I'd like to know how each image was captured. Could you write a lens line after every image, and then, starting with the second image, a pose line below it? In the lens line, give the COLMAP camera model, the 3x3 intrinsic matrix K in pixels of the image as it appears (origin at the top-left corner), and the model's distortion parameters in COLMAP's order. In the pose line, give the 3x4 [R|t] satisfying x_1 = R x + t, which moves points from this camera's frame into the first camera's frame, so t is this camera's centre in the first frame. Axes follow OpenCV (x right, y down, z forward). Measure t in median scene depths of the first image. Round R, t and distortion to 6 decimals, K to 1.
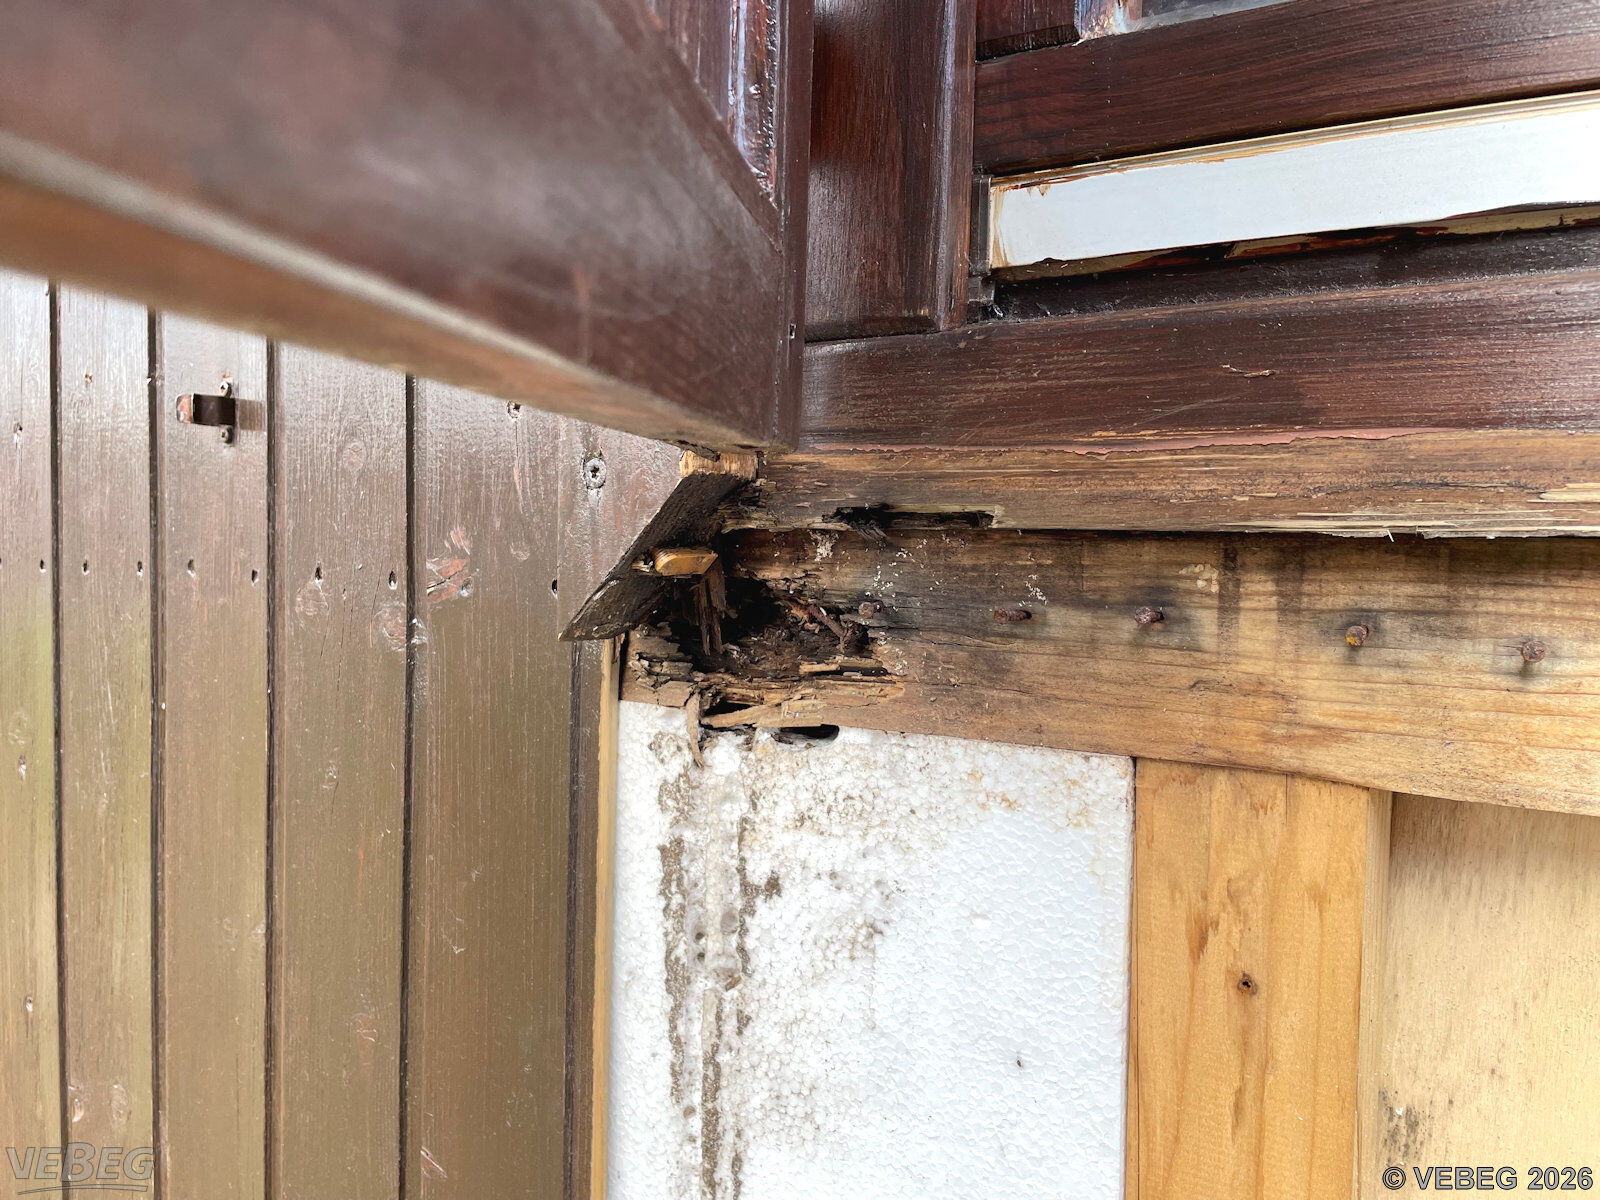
lens RADIAL K [[1217.9, 0, 800.7], [0, 1217.9, 597.4], [0, 0, 1]] dist [0.012343, -0.030957]
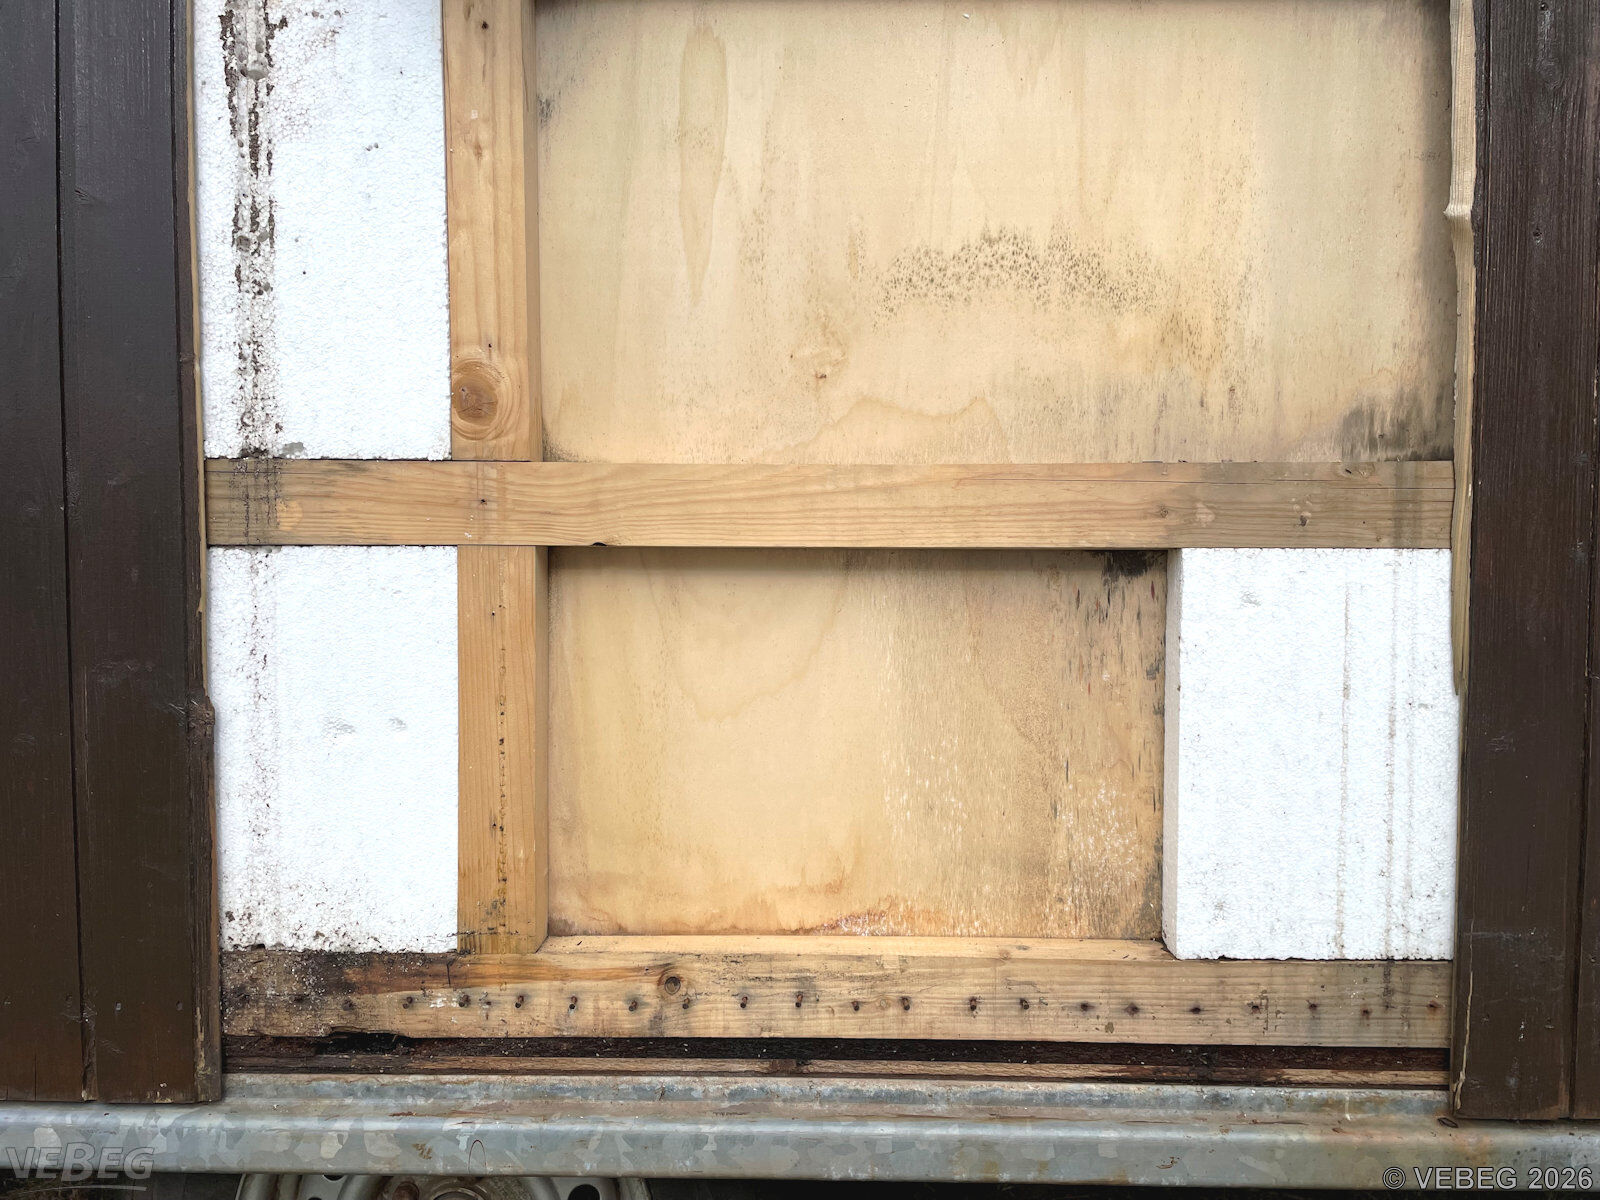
lens RADIAL K [[1217.9, 0, 796.8], [0, 1217.9, 602.5], [0, 0, 1]] dist [0.012343, -0.030957]
pose [[0.852788, -0.047071, 0.520132, -0.421953], [0.042363, 0.998883, 0.020941, 1.263096], [-0.520537, 0.004176, 0.853829, -1.369902]]
